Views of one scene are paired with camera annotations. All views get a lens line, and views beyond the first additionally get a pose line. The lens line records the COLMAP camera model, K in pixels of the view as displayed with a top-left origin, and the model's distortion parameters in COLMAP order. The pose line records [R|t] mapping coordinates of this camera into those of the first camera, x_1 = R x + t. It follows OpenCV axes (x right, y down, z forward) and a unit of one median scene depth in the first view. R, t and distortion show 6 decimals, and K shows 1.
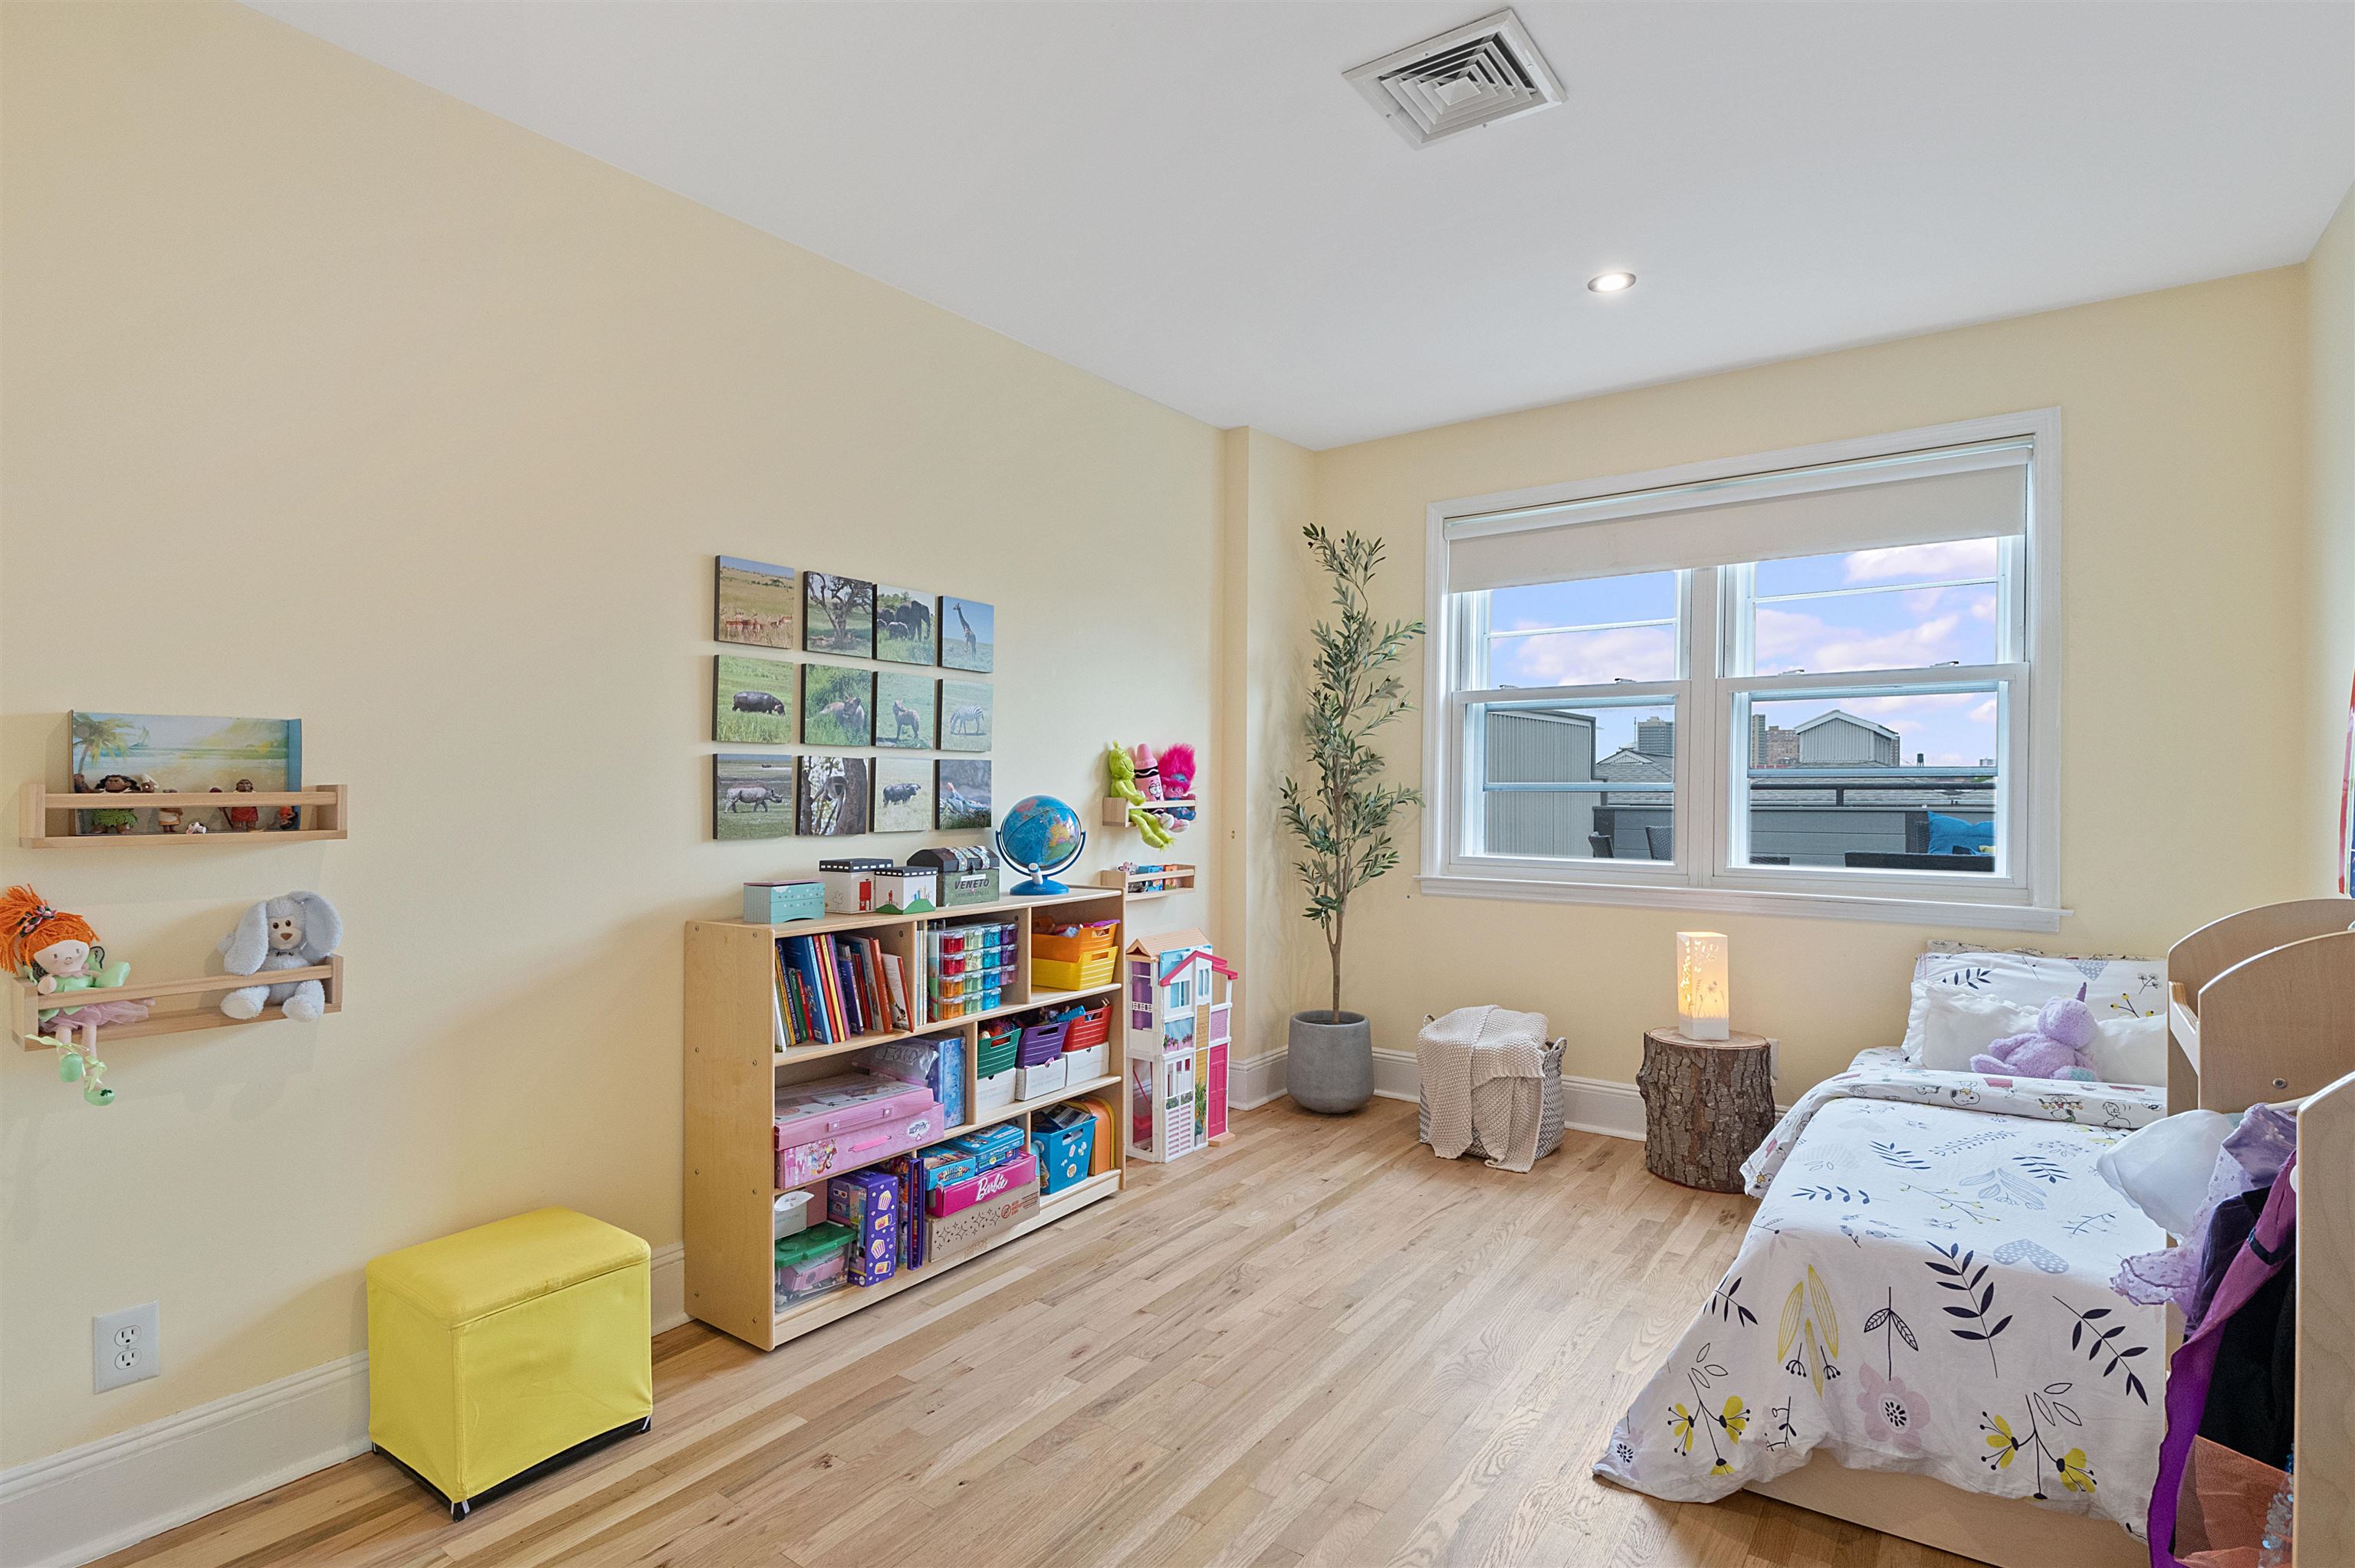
lens RADIAL K [[1144.3, 0, 1177.5], [0, 1144.3, 784.0], [0, 0, 1]] dist [0.023977, -0.022566]
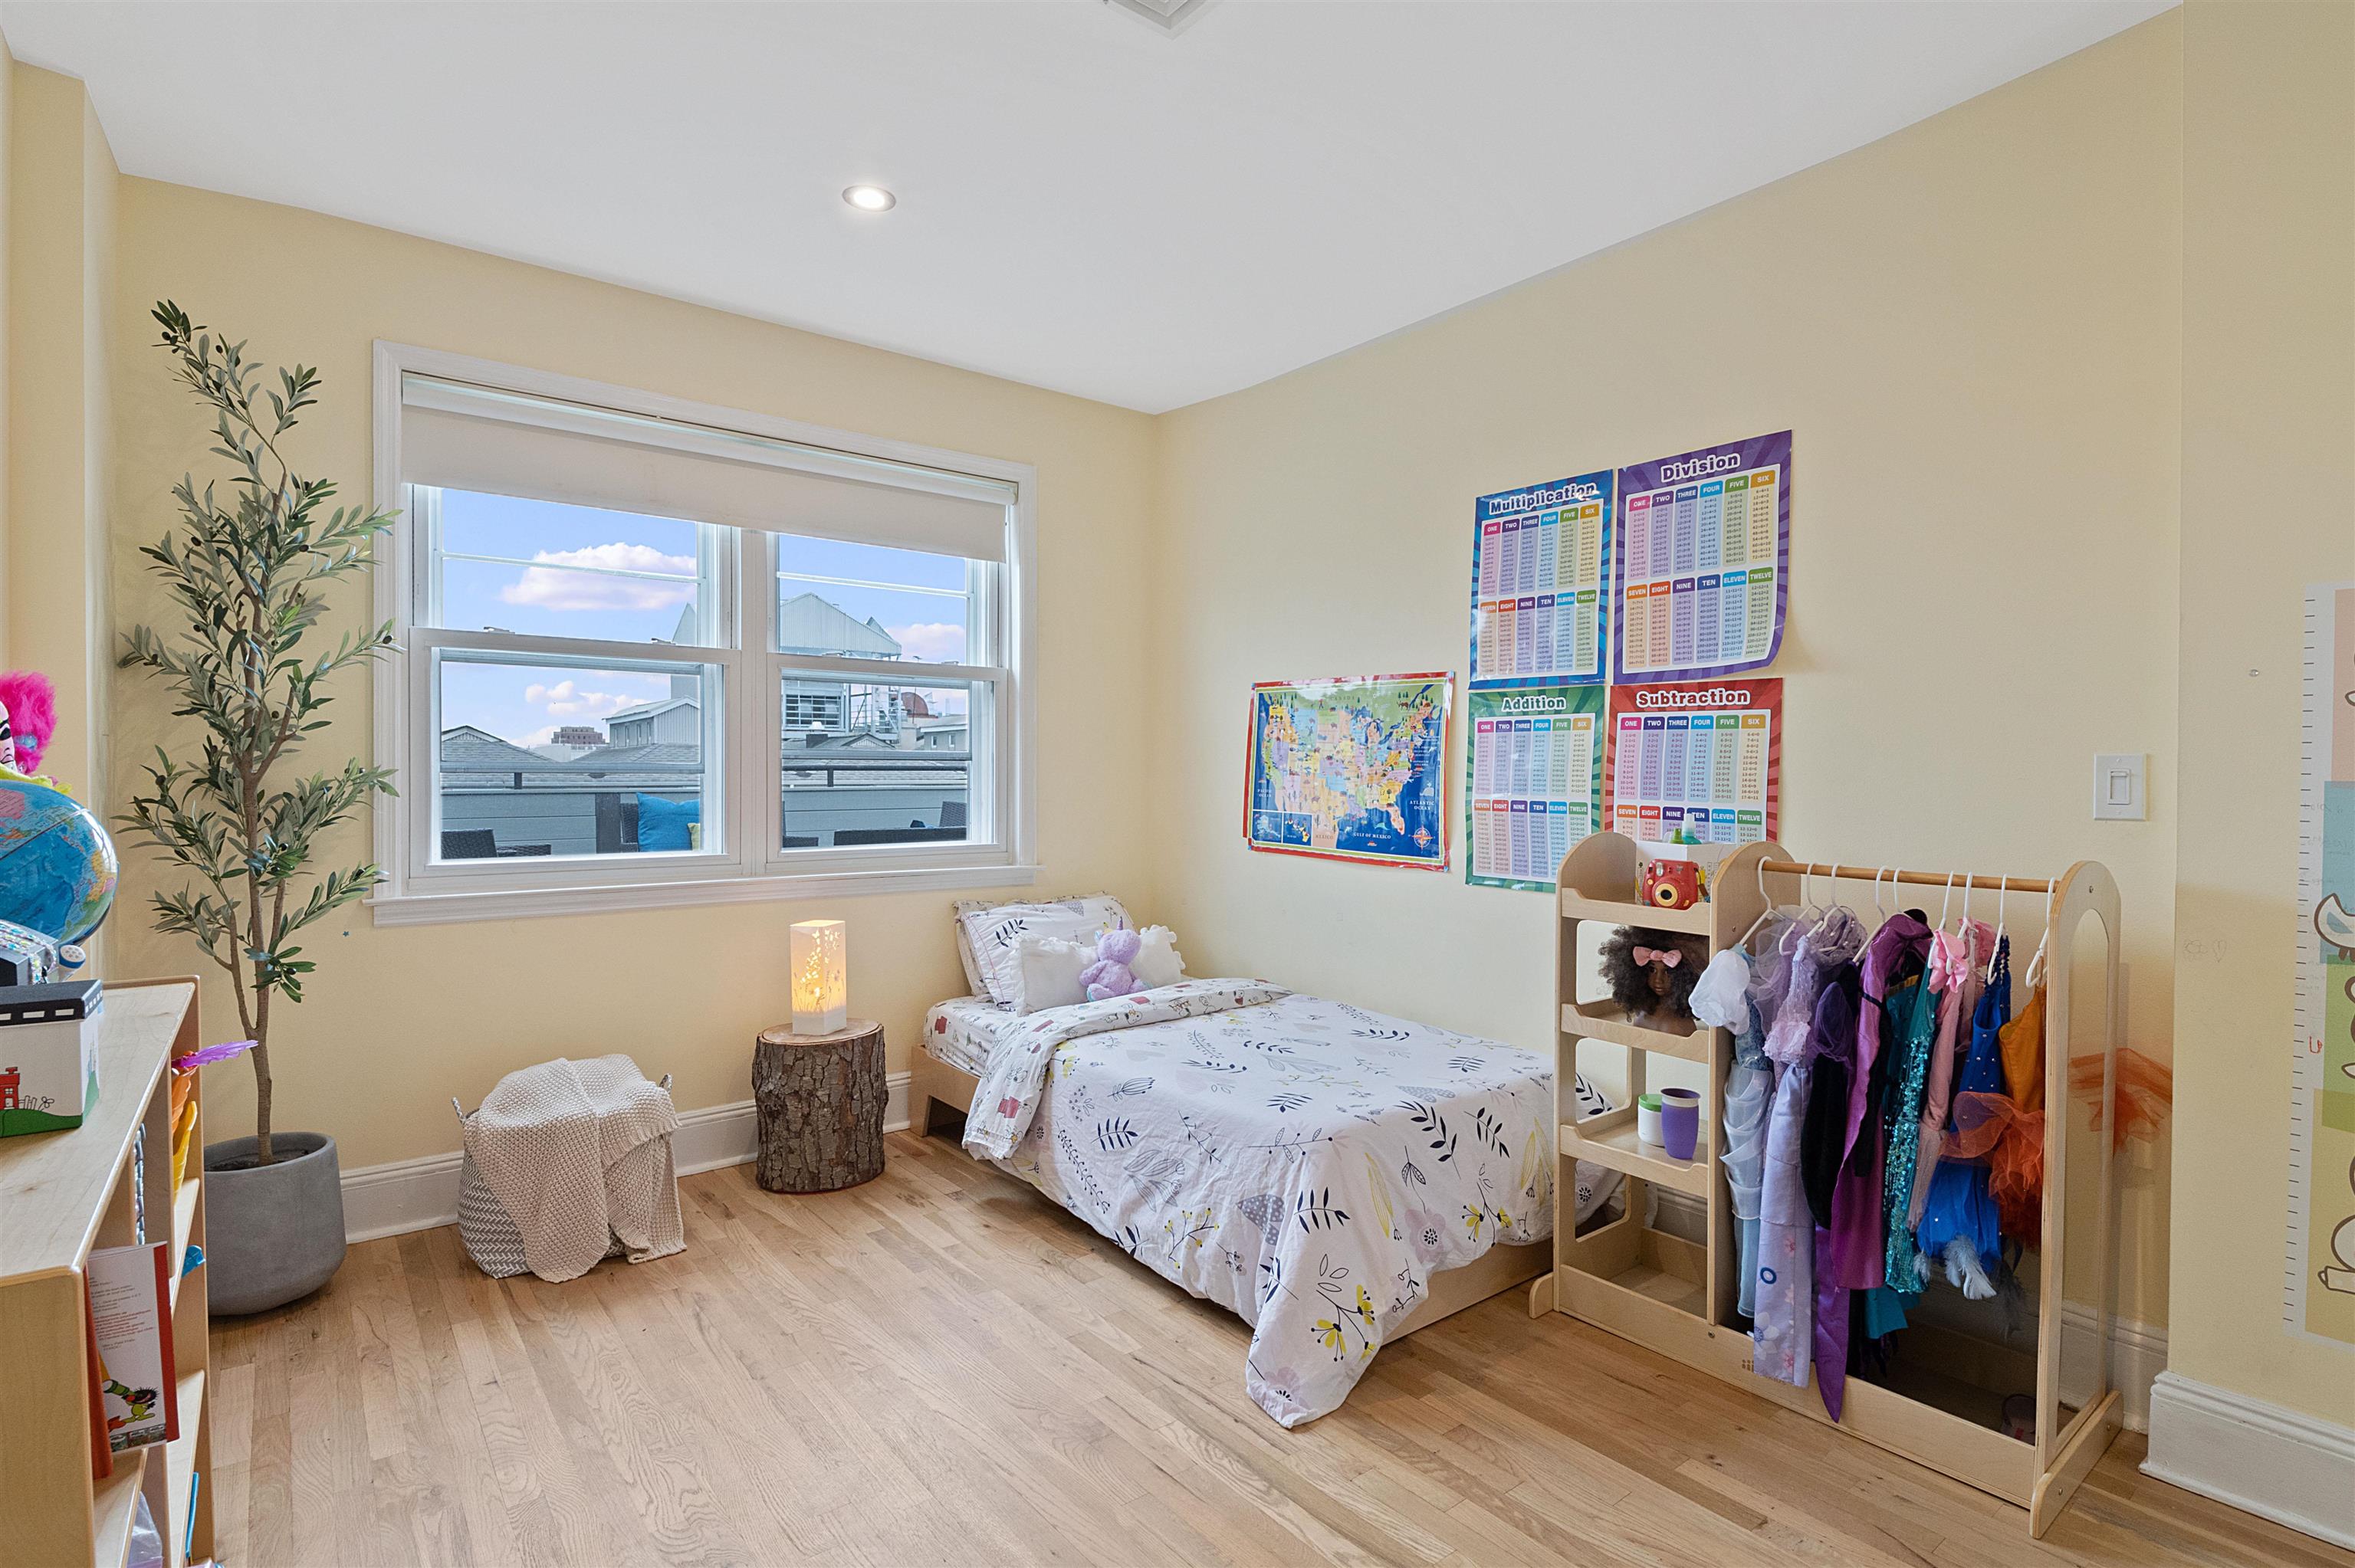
lens RADIAL K [[1144.3, 0, 1177.5], [0, 1144.3, 784.0], [0, 0, 1]] dist [0.023977, -0.022566]
pose [[0.291251, -0.007873, 0.956614, -0.364657], [-0.004138, 0.999946, 0.009490, 0.006340], [-0.956638, -0.006722, 0.291202, 0.448880]]
